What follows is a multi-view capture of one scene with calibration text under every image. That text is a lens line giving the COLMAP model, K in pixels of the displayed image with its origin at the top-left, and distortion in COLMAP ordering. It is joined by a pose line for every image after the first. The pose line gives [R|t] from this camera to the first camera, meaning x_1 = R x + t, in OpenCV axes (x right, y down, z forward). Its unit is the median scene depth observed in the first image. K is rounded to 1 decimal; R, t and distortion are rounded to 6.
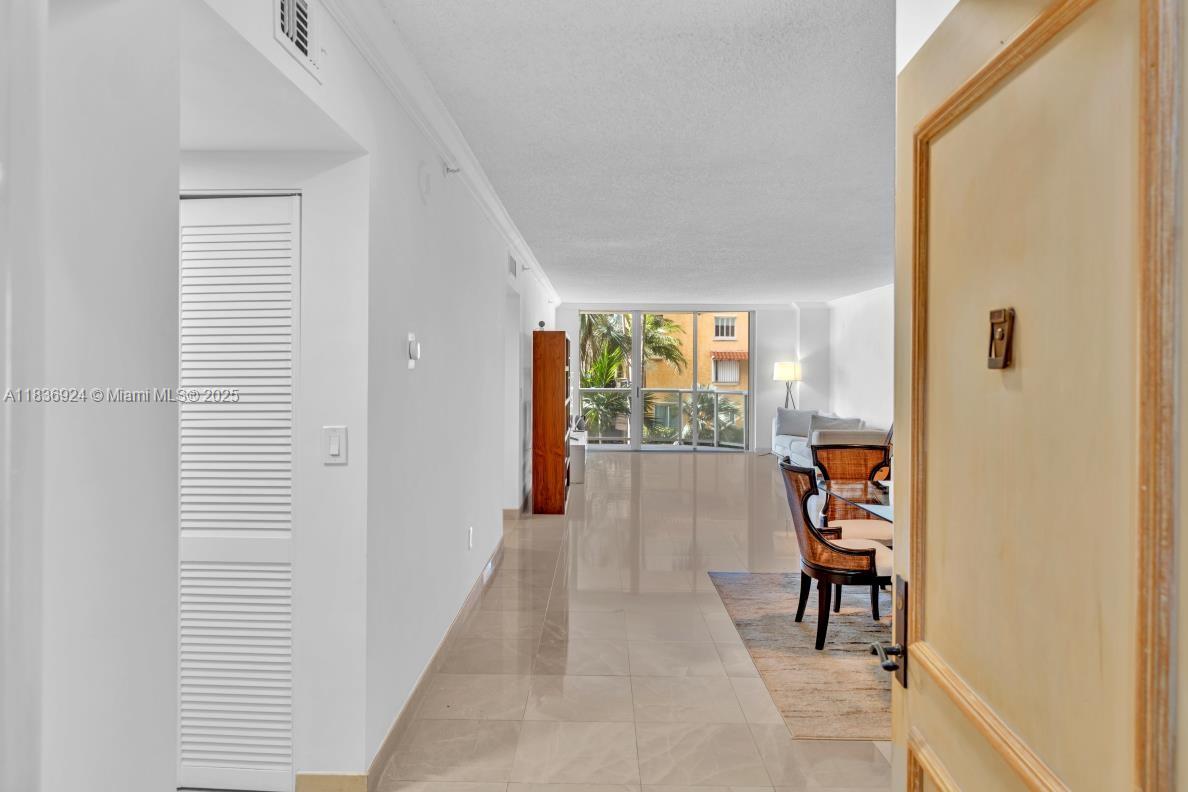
lens RADIAL K [[734.4, 0, 597.6], [0, 734.4, 370.9], [0, 0, 1]] dist [-0.000176, 0.000018]
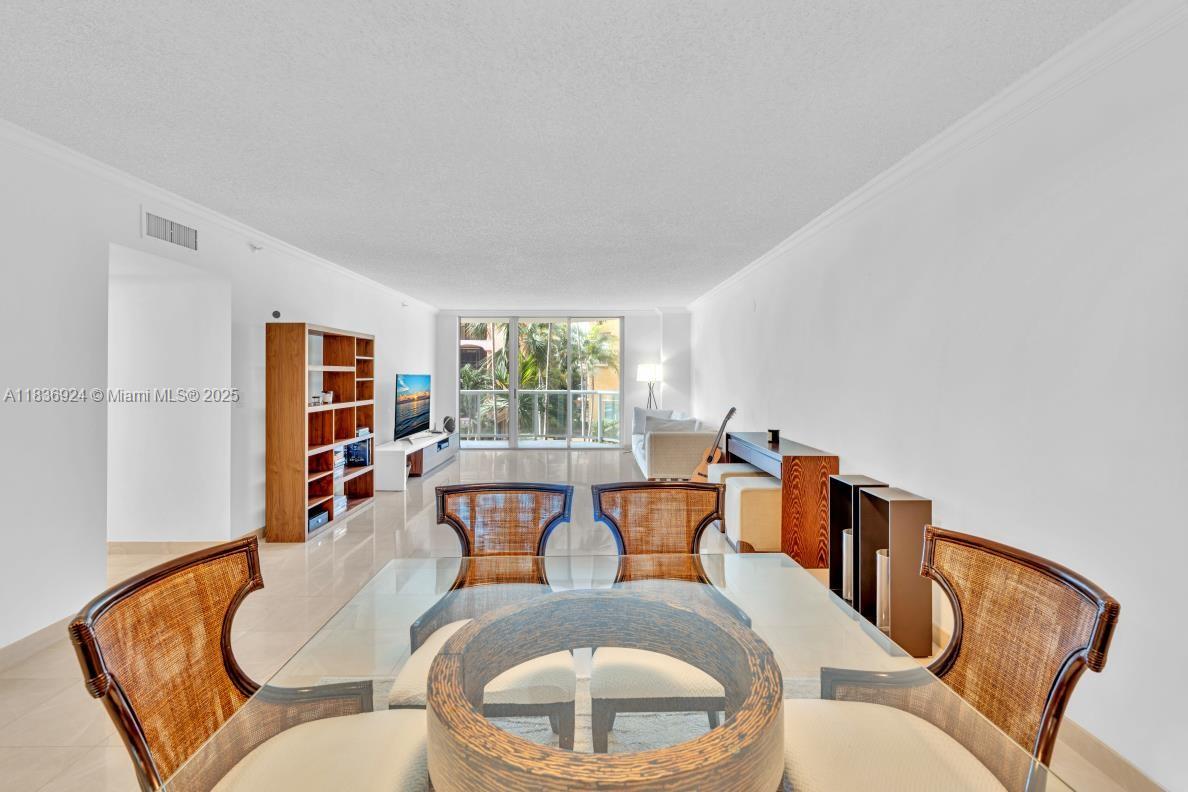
lens RADIAL K [[540.6, 0, 594.0], [0, 540.6, 375.4], [0, 0, 1]] dist [0.000056, -0.000036]
pose [[0.999758, -0.006411, 0.021039, 0.156589], [0.006453, 0.999977, -0.001938, 0.005096], [-0.021027, 0.002073, 0.999777, 0.218319]]
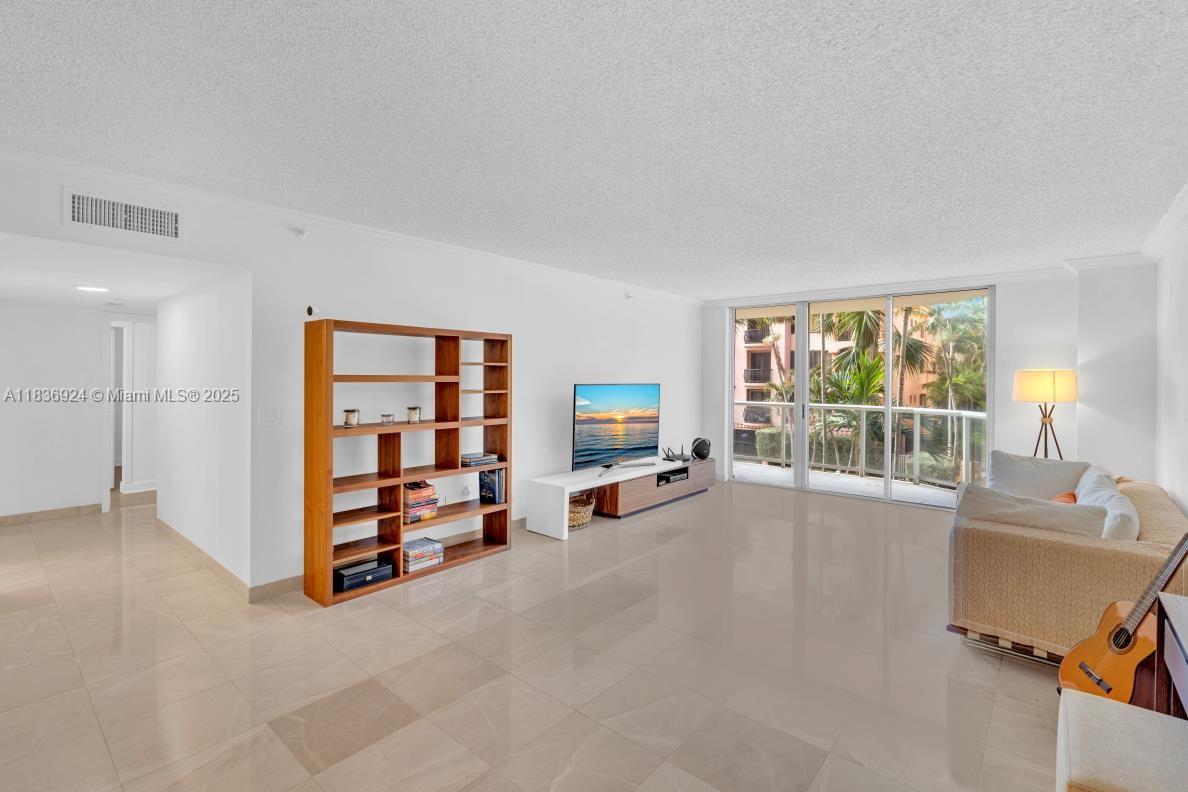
lens RADIAL K [[533.7, 0, 601.4], [0, 533.7, 381.9], [0, 0, 1]] dist [-0.001383, -0.000169]
pose [[0.768242, 0.005277, -0.640138, 0.250527], [-0.004906, 0.999985, 0.002356, -0.001334], [0.640141, 0.001331, 0.768256, 0.460761]]
